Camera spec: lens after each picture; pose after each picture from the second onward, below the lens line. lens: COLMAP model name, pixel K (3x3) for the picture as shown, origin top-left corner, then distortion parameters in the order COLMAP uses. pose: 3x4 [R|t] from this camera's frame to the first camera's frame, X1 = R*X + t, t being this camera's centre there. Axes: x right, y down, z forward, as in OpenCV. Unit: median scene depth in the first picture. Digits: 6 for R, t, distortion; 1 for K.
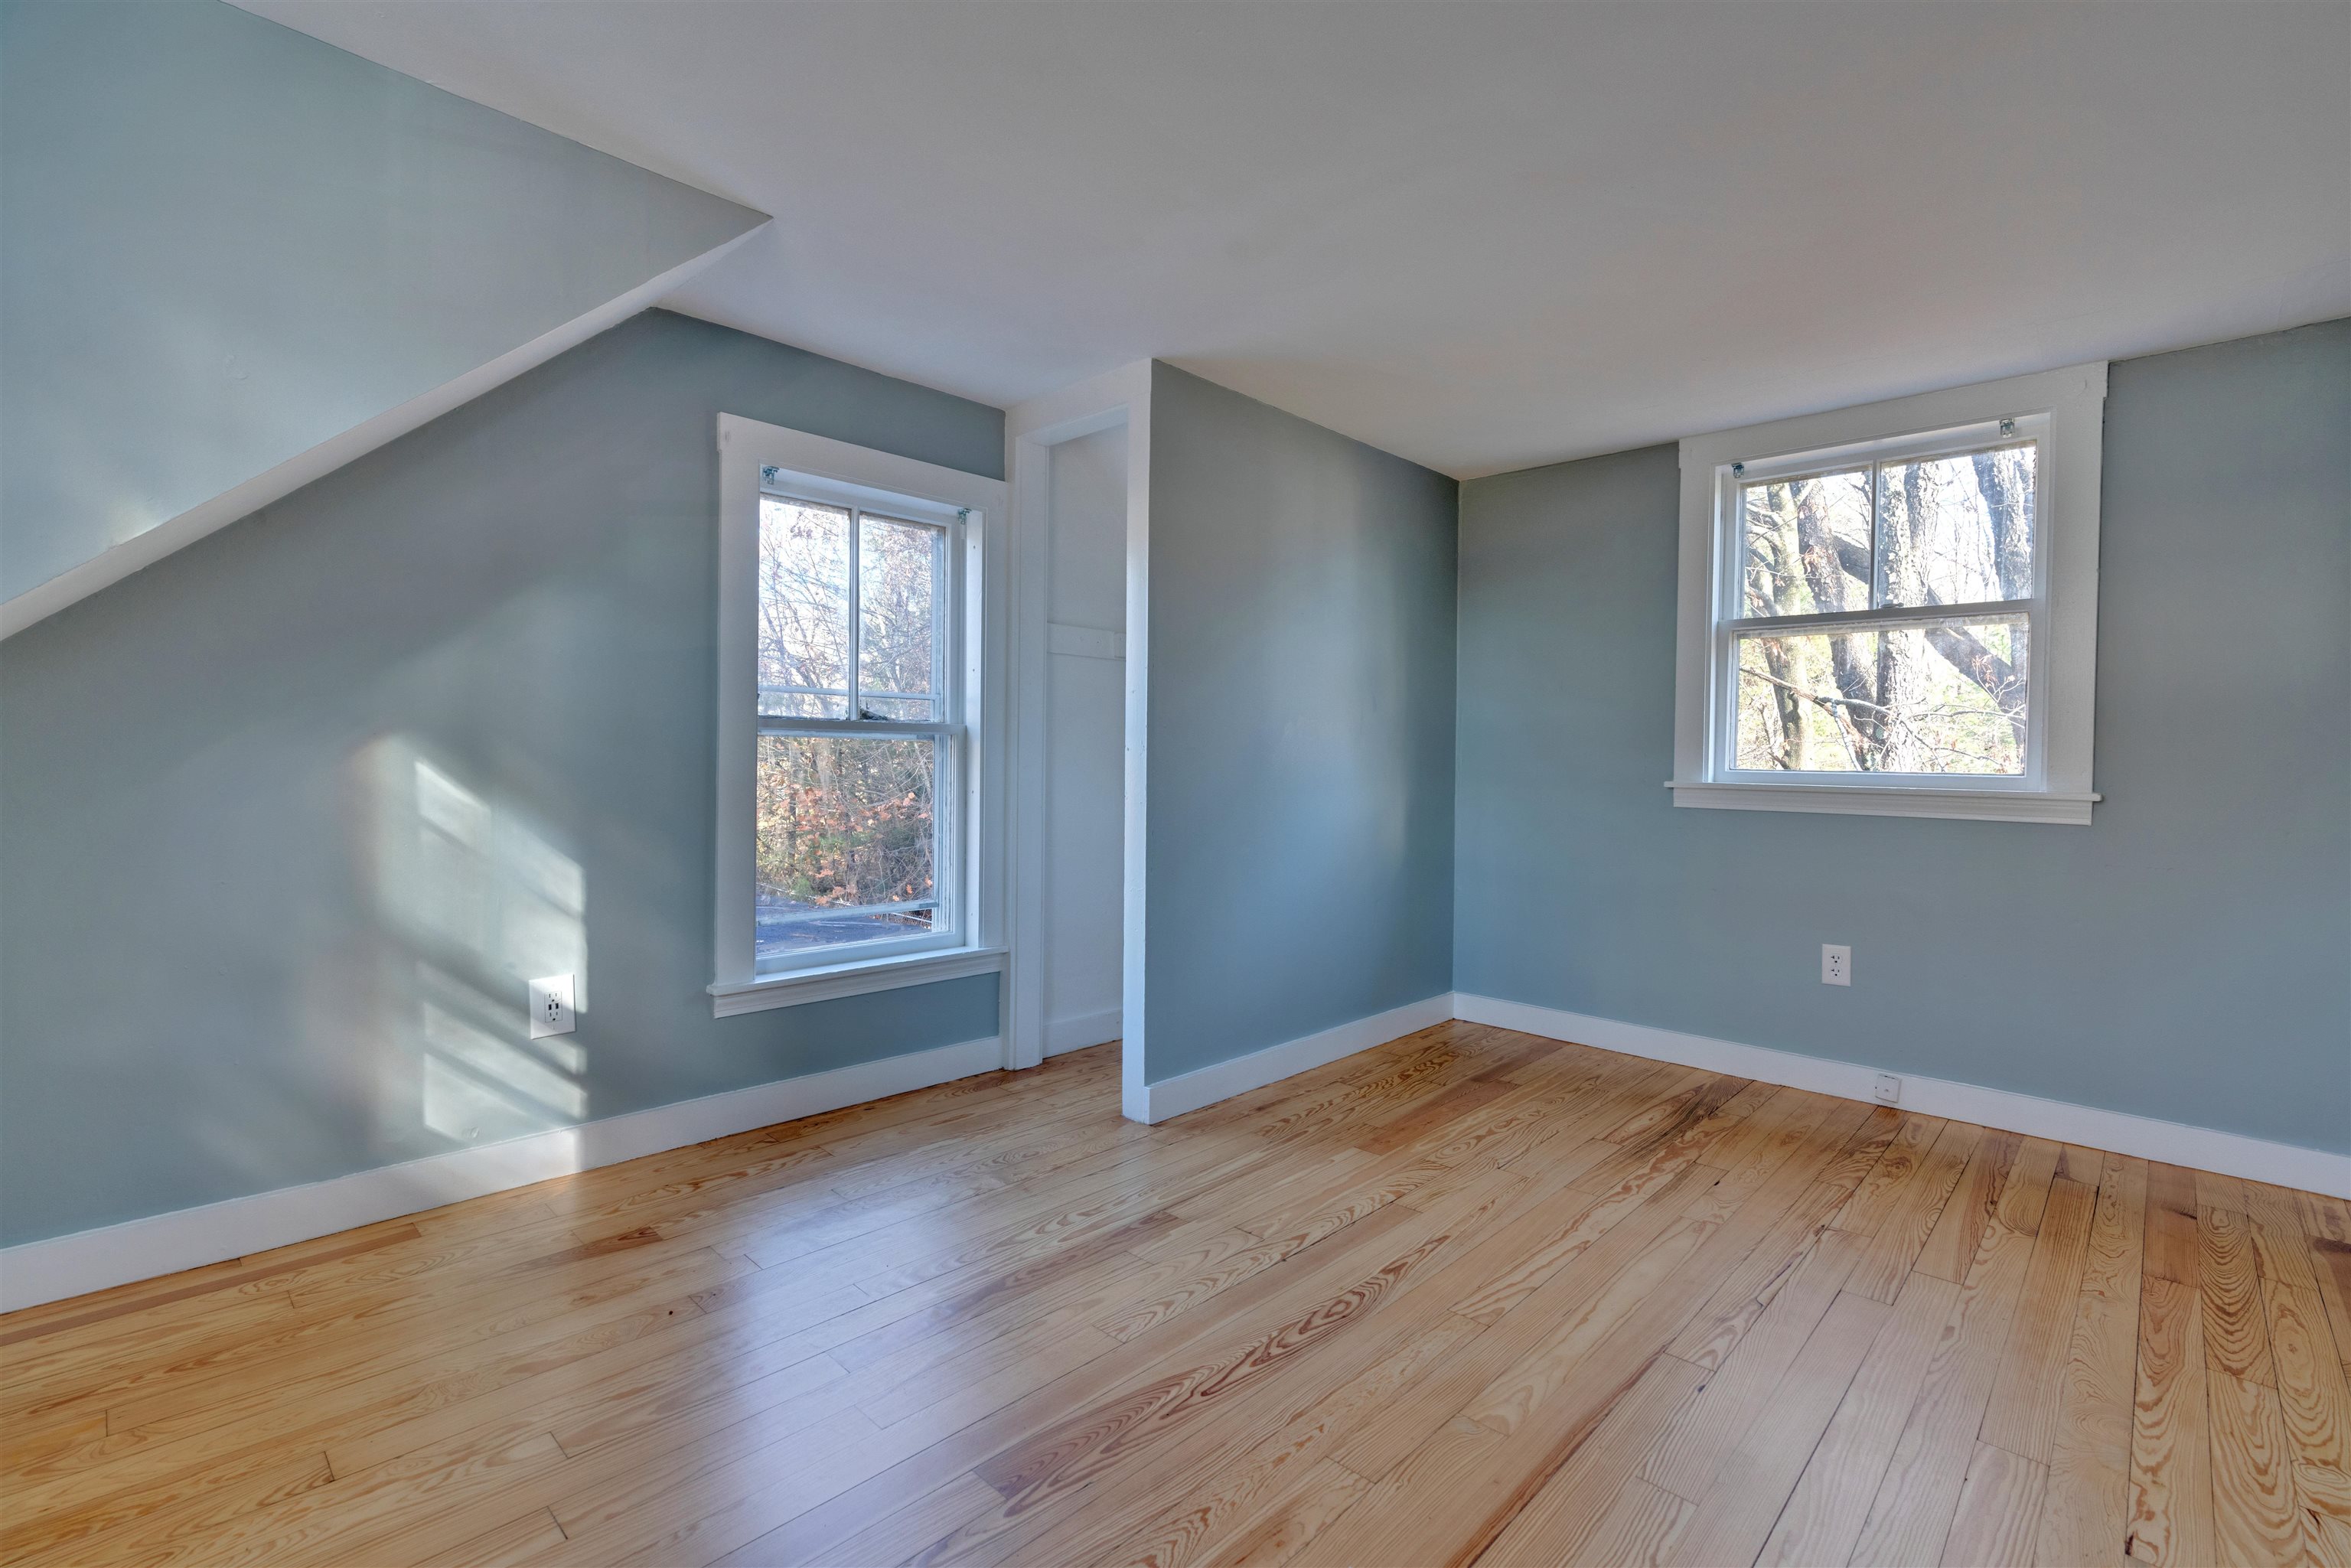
lens RADIAL K [[1051.8, 0, 1186.8], [0, 1051.8, 787.1], [0, 0, 1]] dist [-0.009805, 0.001068]
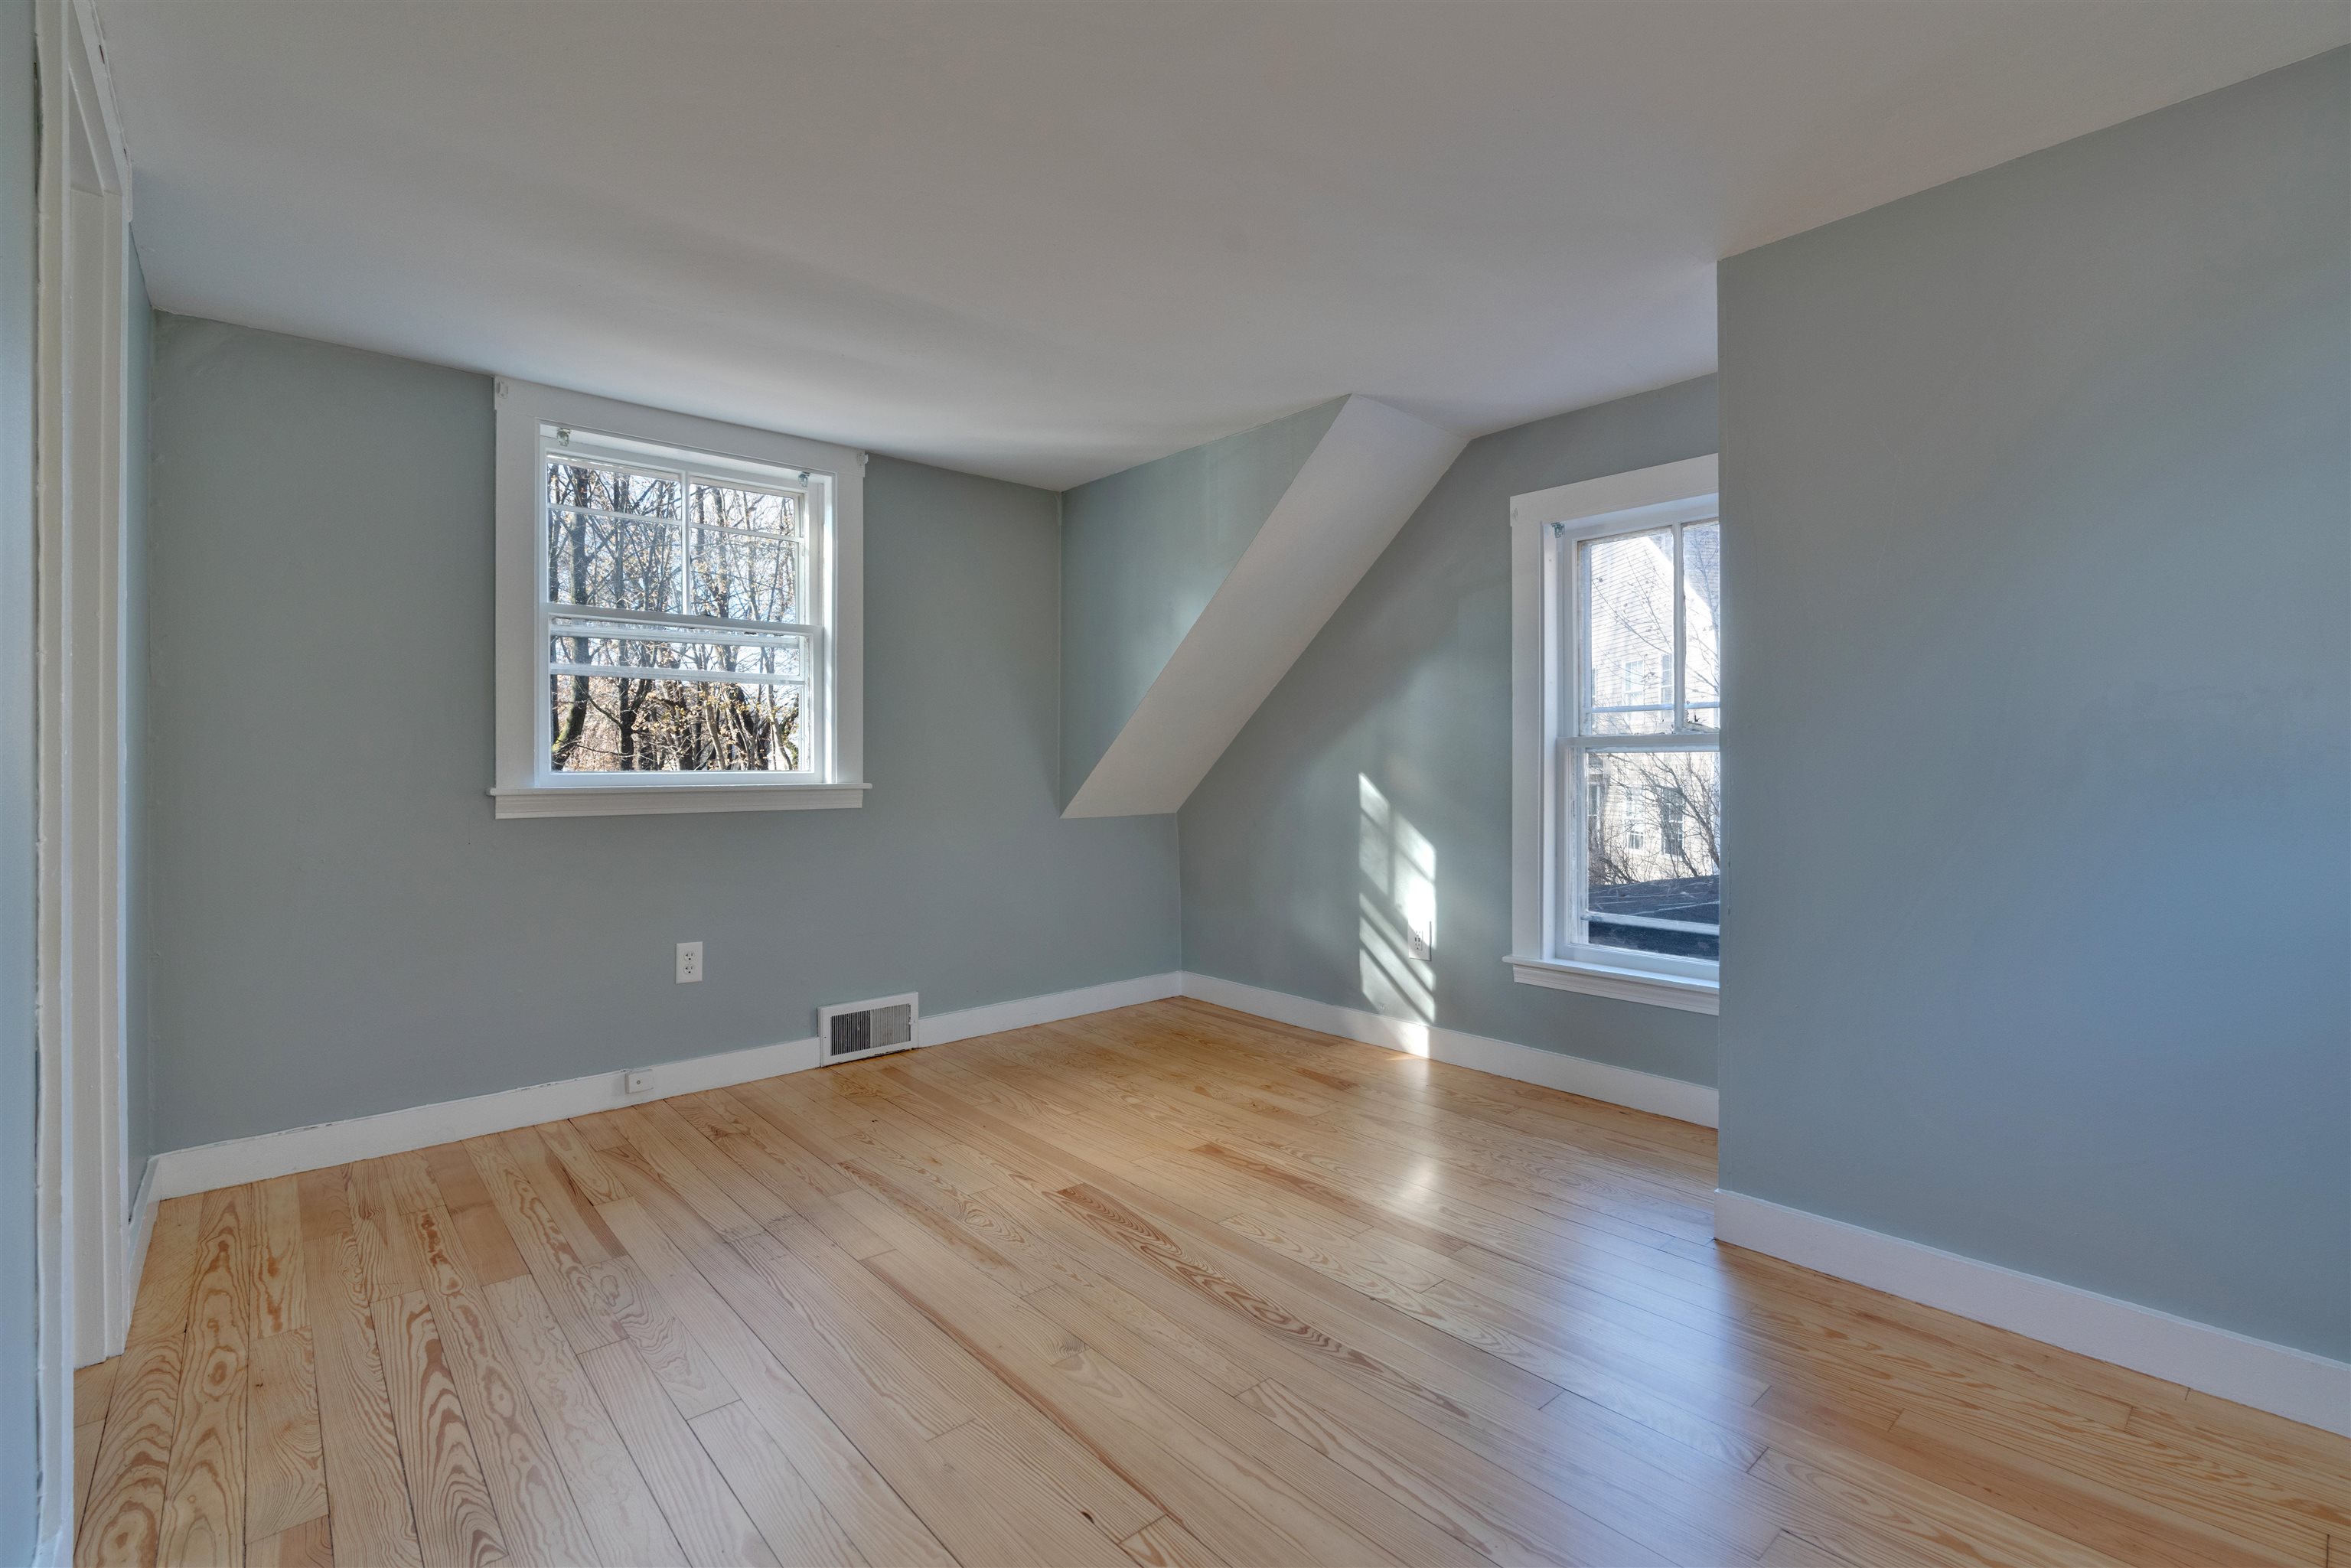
lens RADIAL K [[1051.8, 0, 1186.8], [0, 1051.8, 787.1], [0, 0, 1]] dist [-0.009805, 0.001068]
pose [[-0.086078, 0.002365, -0.996286, 0.890435], [-0.028356, 0.999586, 0.004823, -0.005867], [0.995885, 0.028666, -0.085976, 0.771496]]
